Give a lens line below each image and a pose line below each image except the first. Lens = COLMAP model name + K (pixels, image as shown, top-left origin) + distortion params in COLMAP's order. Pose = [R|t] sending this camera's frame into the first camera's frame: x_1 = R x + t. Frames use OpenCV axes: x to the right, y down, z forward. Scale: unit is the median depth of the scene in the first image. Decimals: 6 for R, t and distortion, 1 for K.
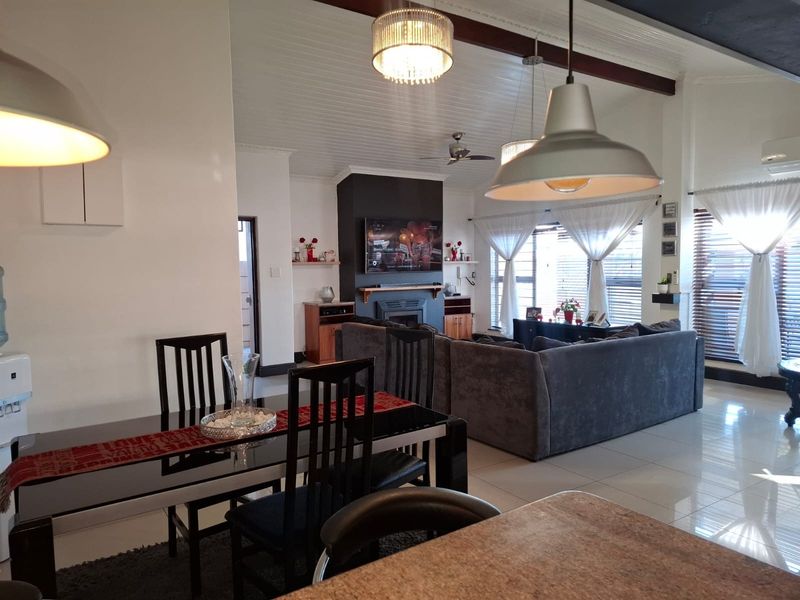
lens RADIAL K [[541.5, 0, 400.0], [0, 541.5, 300.0], [0, 0, 1]] dist [0.066049, -0.001383]
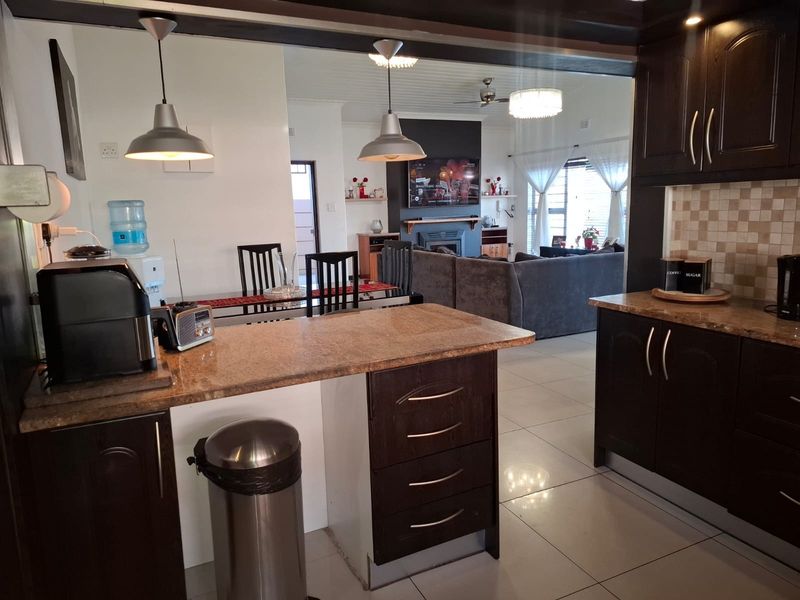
lens RADIAL K [[541.5, 0, 400.0], [0, 541.5, 300.0], [0, 0, 1]] dist [0.066049, -0.001383]
pose [[0.990575, 0.007257, -0.136782, 0.075061], [0.008186, 0.993674, 0.112002, 0.016257], [0.136730, -0.112066, 0.984249, -0.160207]]
